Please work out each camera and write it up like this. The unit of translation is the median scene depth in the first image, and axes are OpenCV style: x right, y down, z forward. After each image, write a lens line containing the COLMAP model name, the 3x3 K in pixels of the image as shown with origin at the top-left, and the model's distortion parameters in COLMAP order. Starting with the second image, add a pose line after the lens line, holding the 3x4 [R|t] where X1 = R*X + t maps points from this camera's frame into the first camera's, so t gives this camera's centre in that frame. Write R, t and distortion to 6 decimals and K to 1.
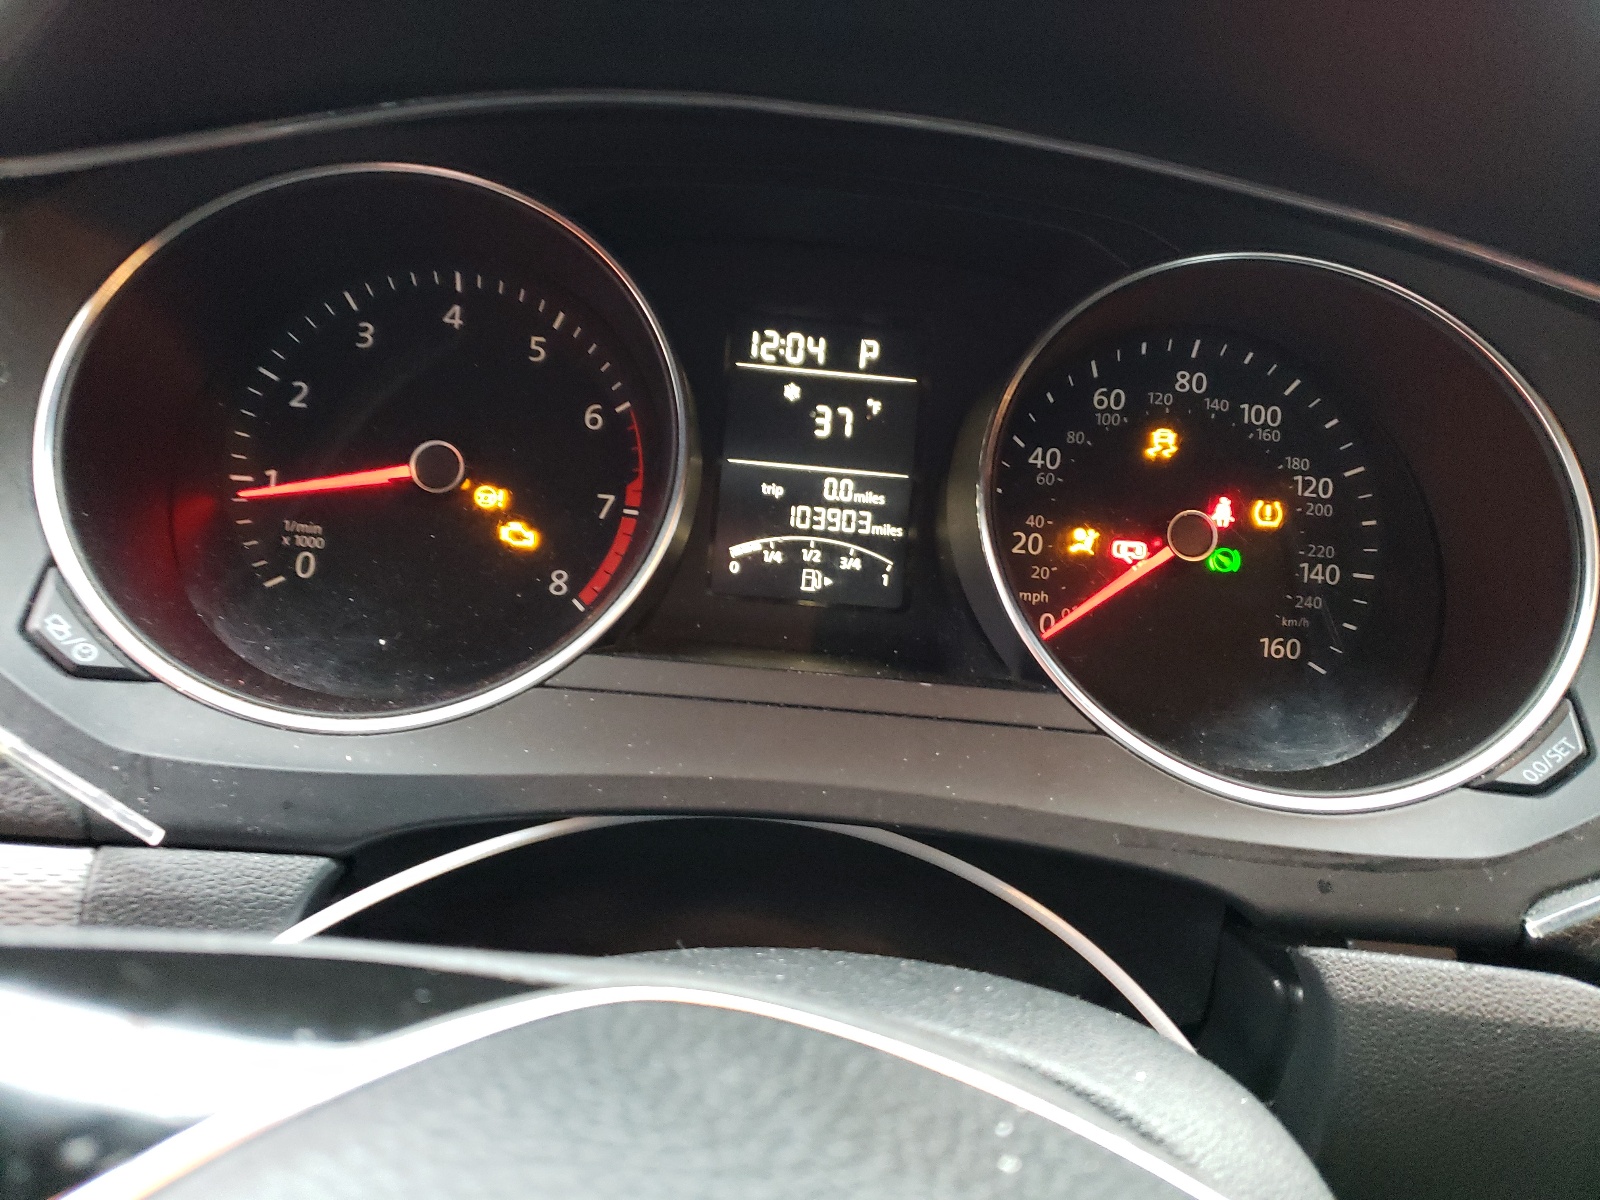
lens RADIAL K [[1225.4, 0, 796.5], [0, 1225.4, 600.7], [0, 0, 1]] dist [-0.009520, -0.004080]
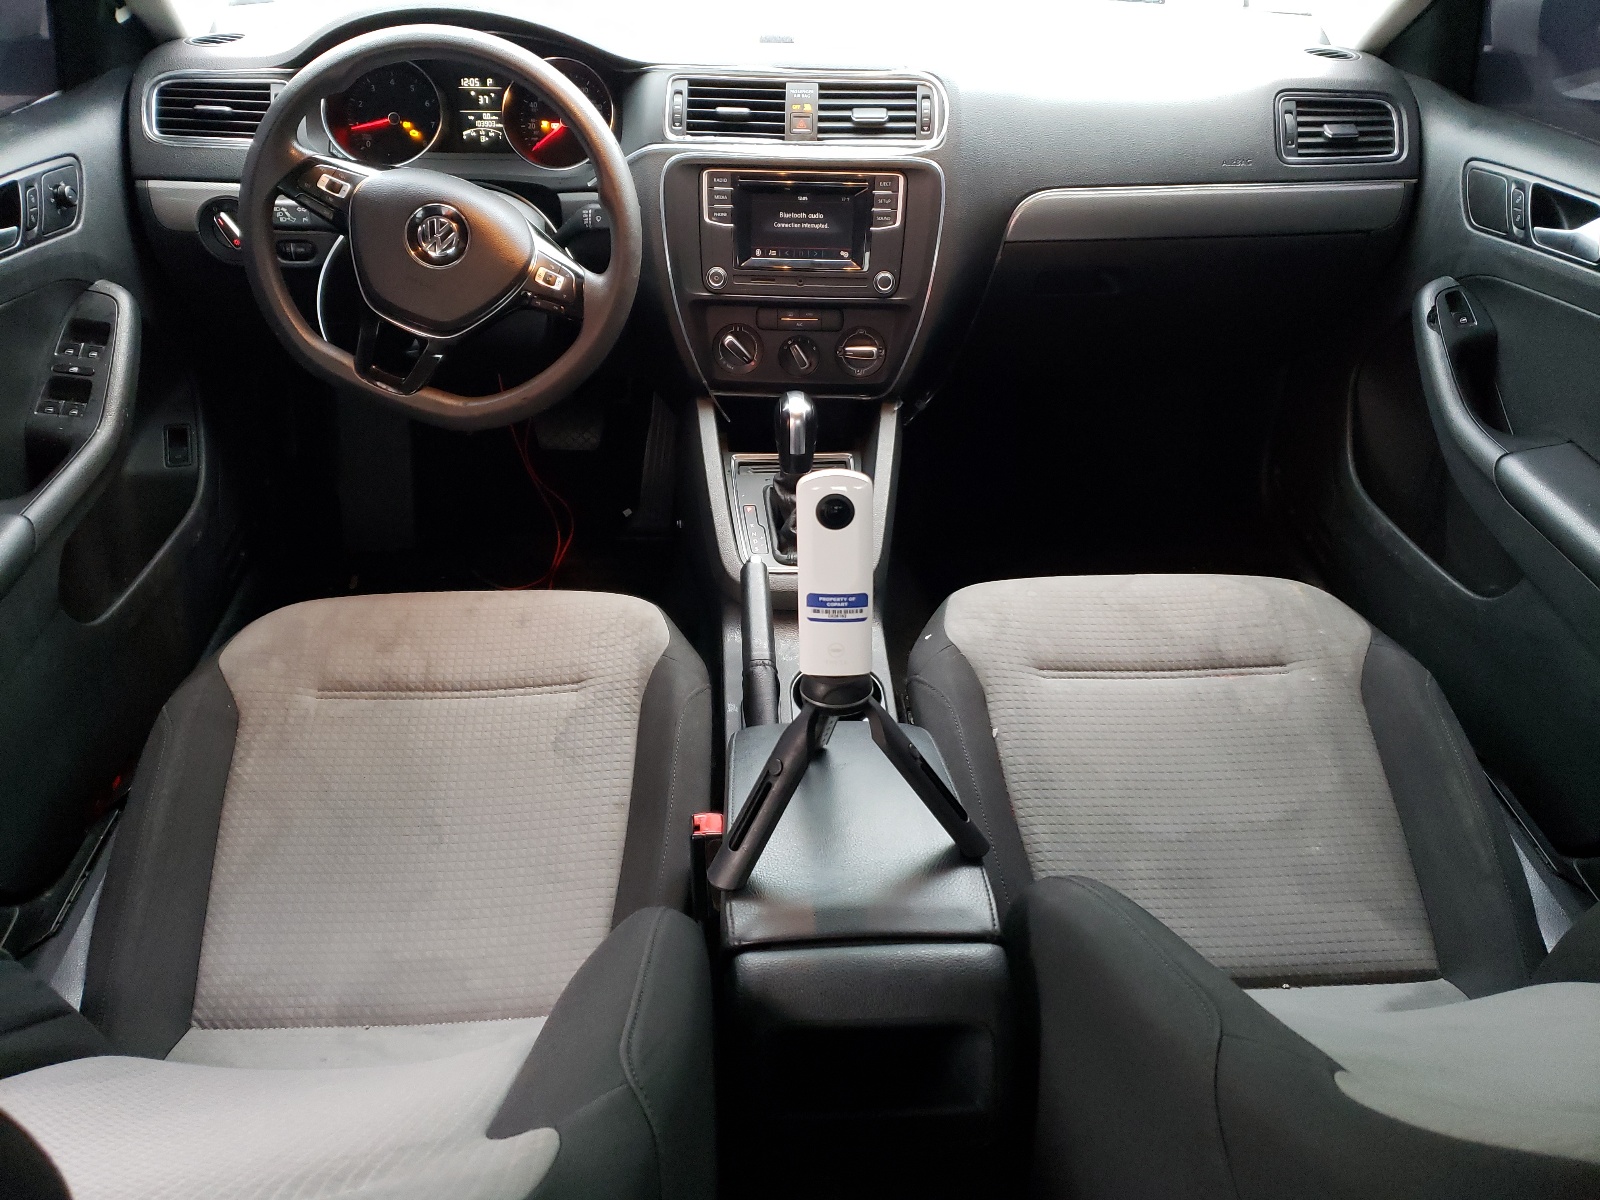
lens RADIAL K [[1225.4, 0, 802.7], [0, 1225.4, 596.4], [0, 0, 1]] dist [-0.009520, -0.004080]
pose [[0.997059, -0.074084, -0.019638, 1.113433], [0.076618, 0.957034, 0.279669, 0.412540], [-0.001924, -0.280351, 0.959896, -3.648324]]
